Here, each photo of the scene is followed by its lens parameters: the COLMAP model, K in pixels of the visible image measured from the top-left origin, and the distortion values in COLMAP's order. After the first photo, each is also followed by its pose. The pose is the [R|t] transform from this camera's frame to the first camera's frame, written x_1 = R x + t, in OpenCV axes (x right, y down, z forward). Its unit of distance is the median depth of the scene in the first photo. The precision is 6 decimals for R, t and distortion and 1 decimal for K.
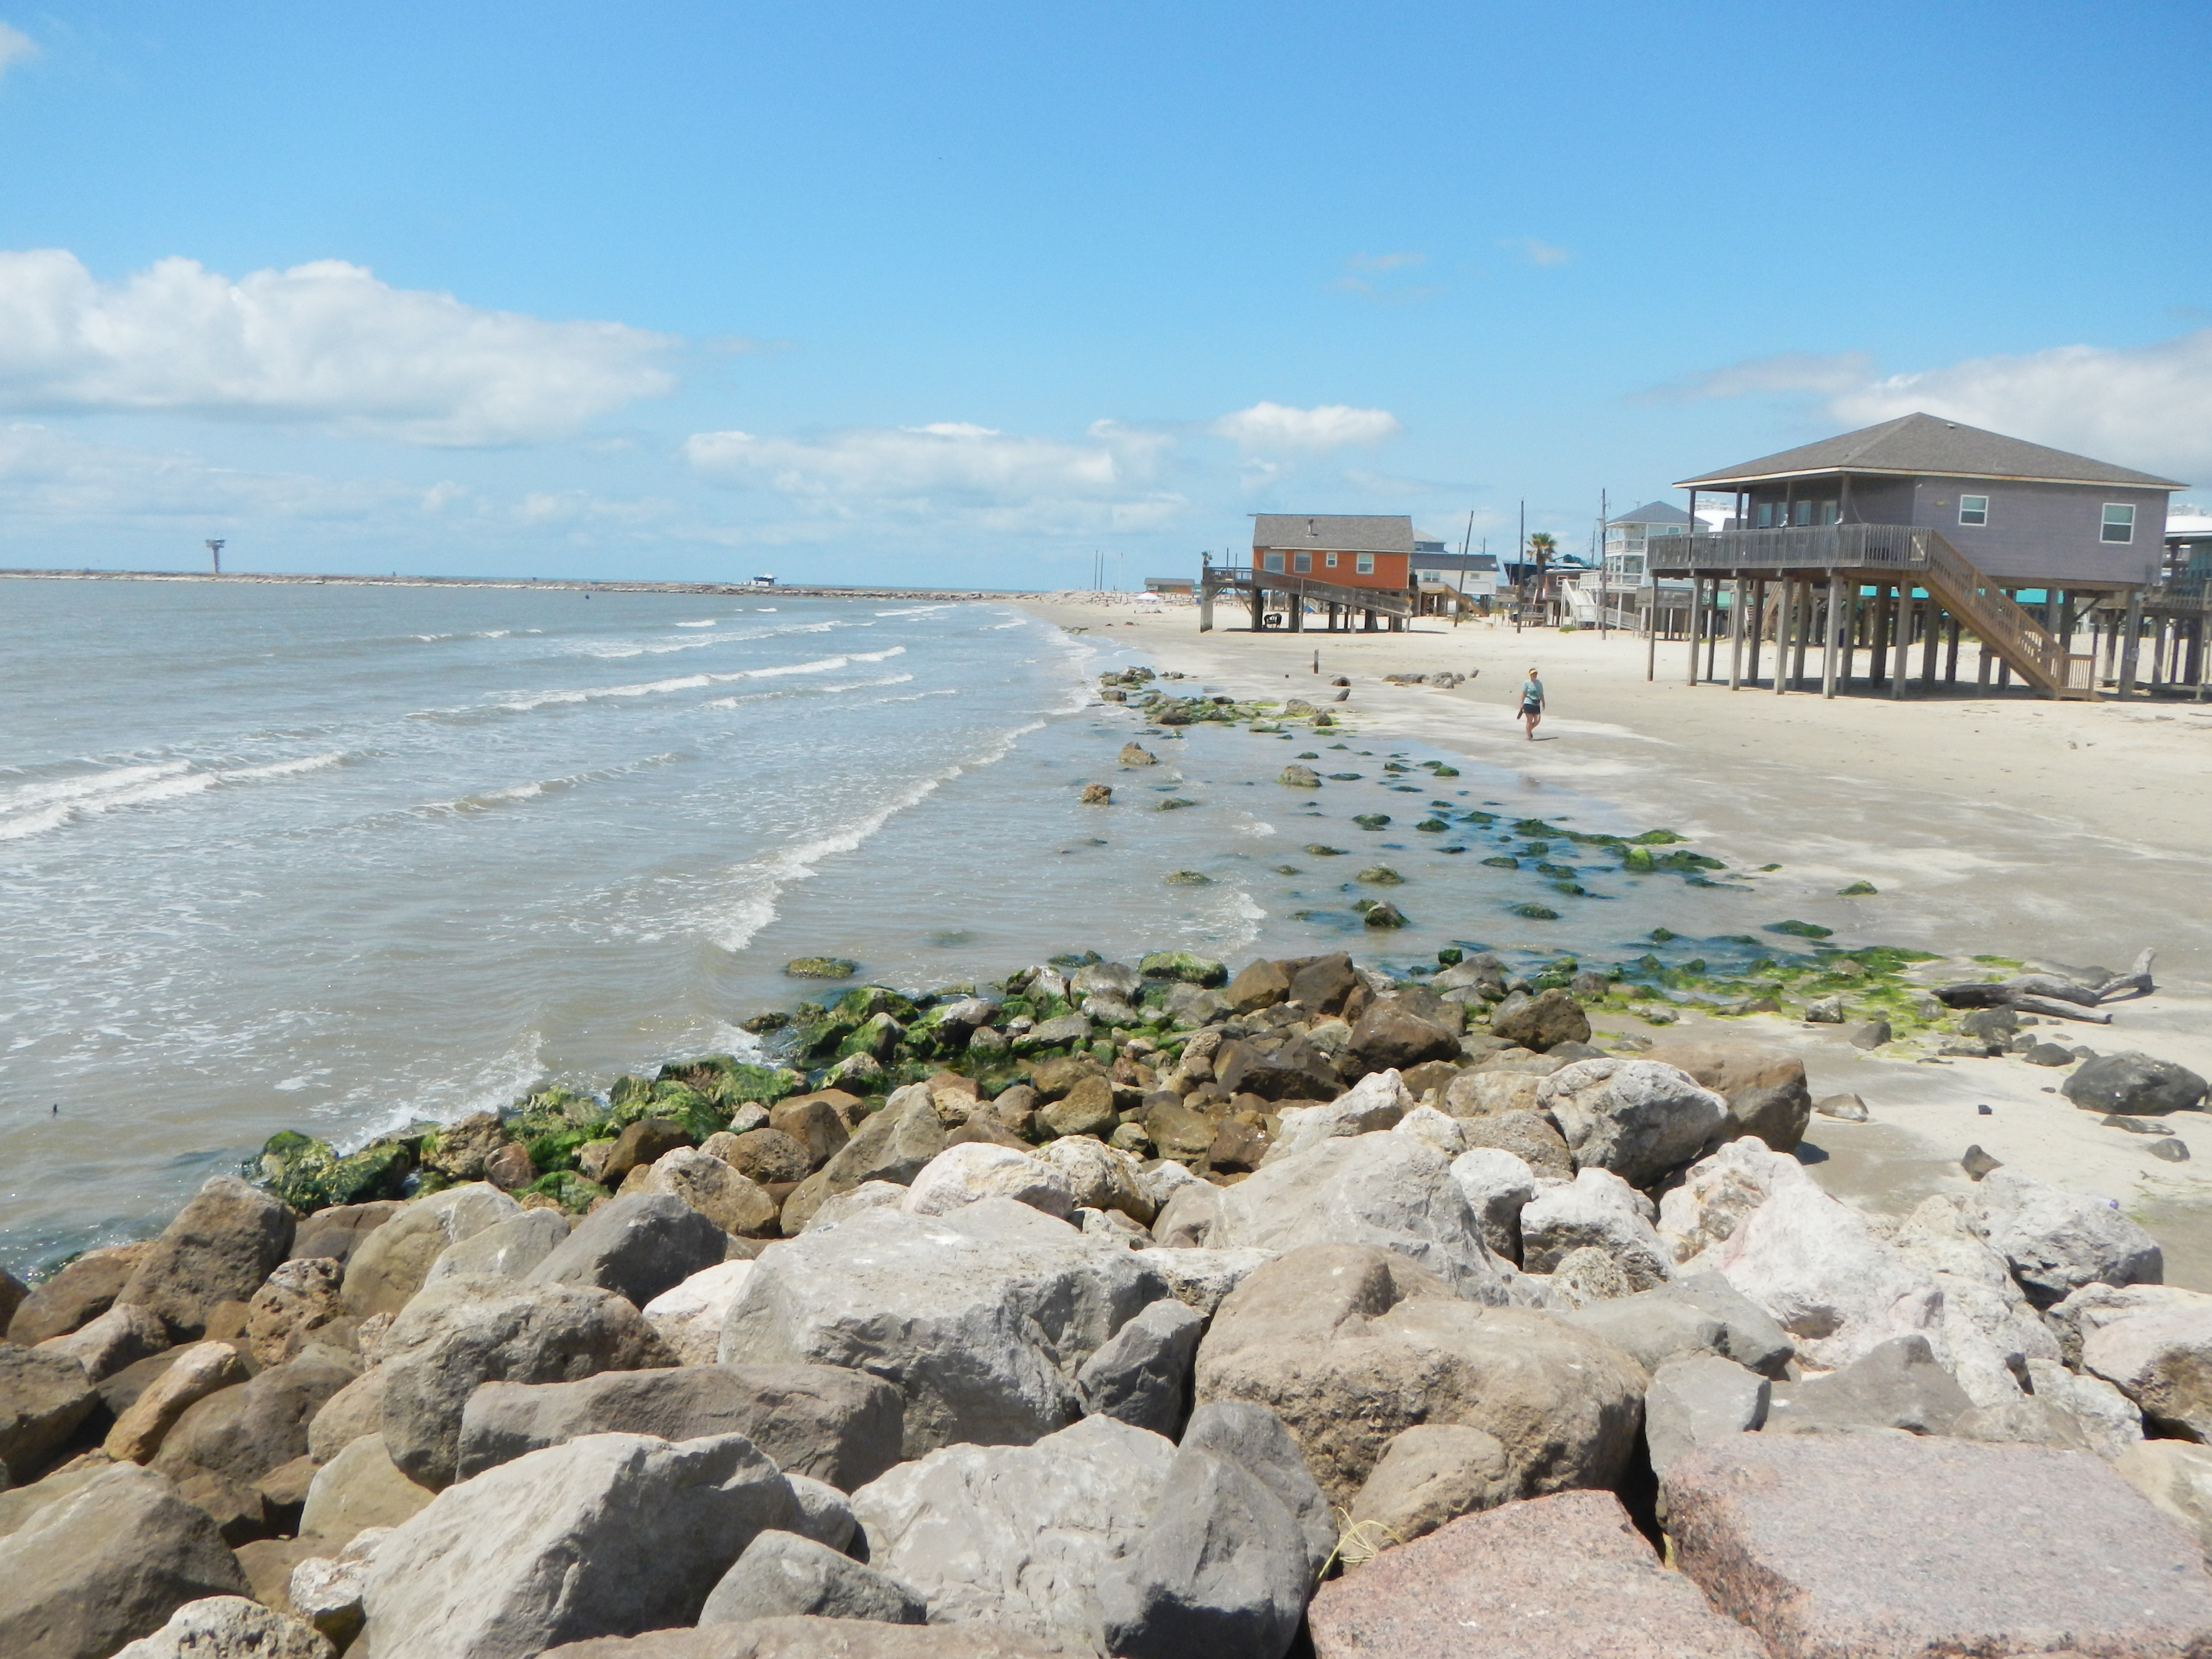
lens RADIAL K [[1848.3, 0, 1106.0], [0, 1848.3, 829.5], [0, 0, 1]] dist [0.004120, -0.013591]
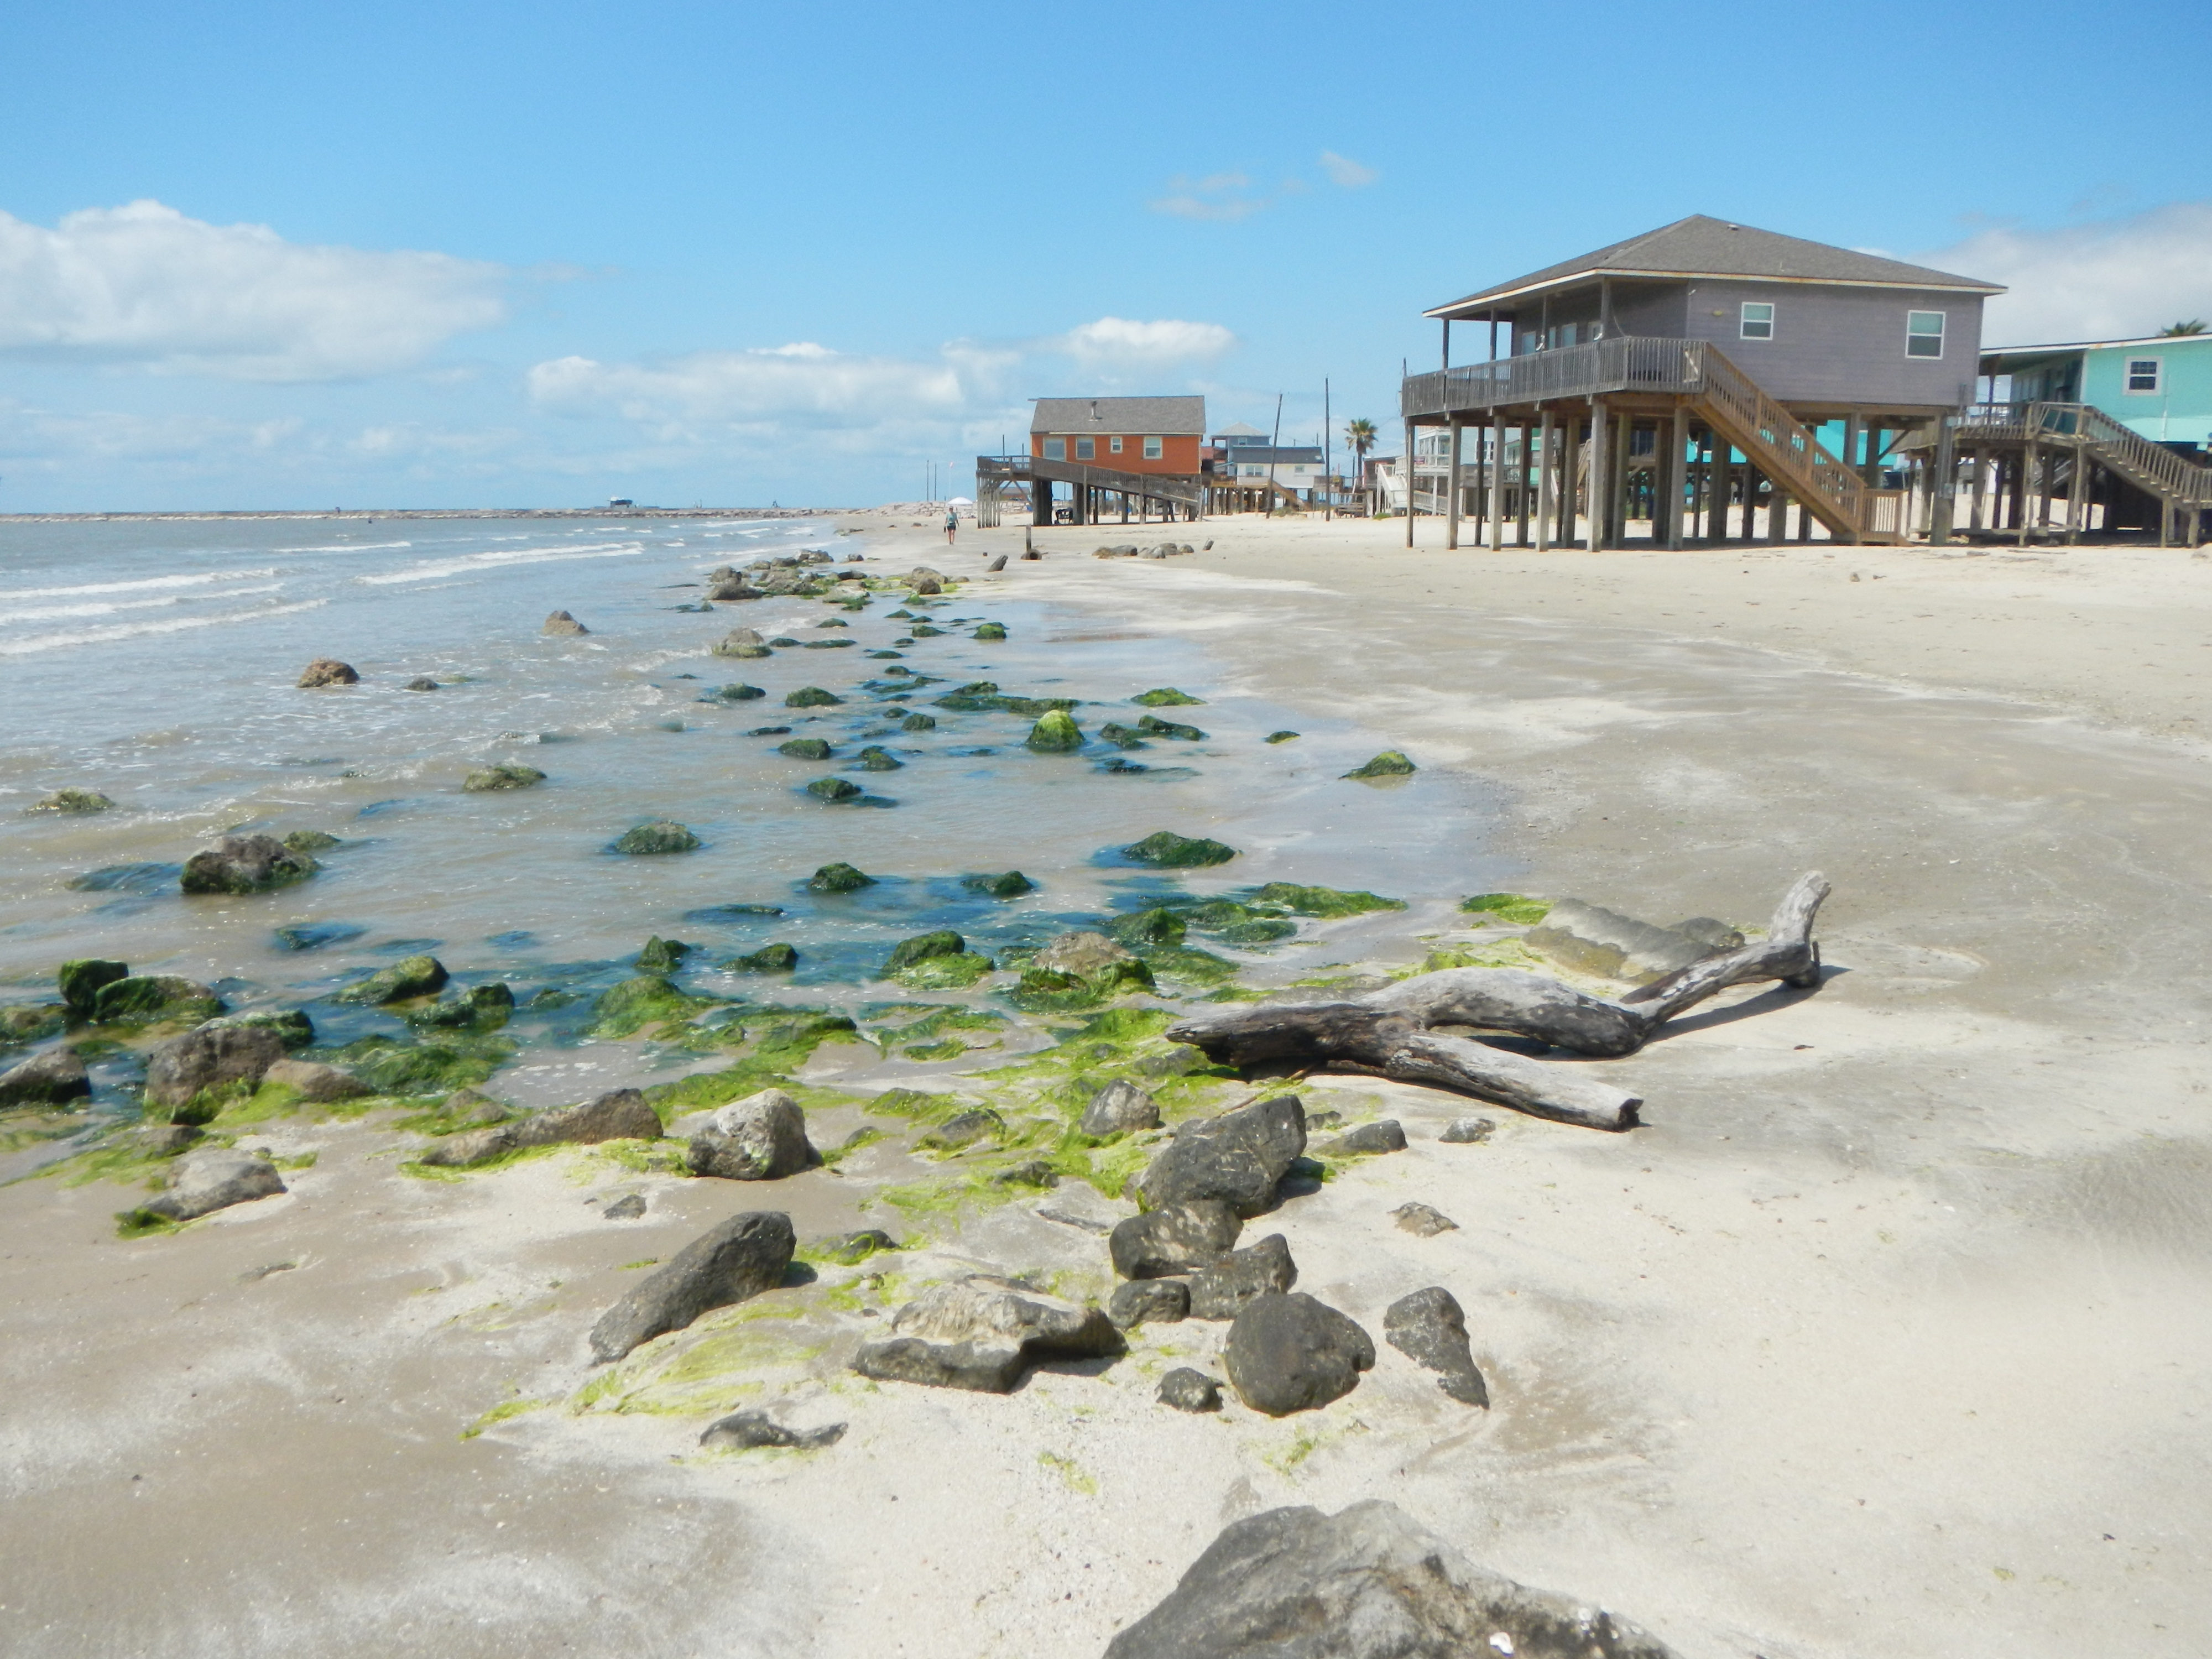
lens RADIAL K [[1778.3, 0, 1106.0], [0, 1778.3, 829.5], [0, 0, 1]] dist [-0.015147, -0.004125]
pose [[0.998084, -0.039466, 0.047659, 0.101456], [0.037303, 0.998270, 0.045456, 0.008170], [-0.049370, -0.043591, 0.997829, 0.161421]]
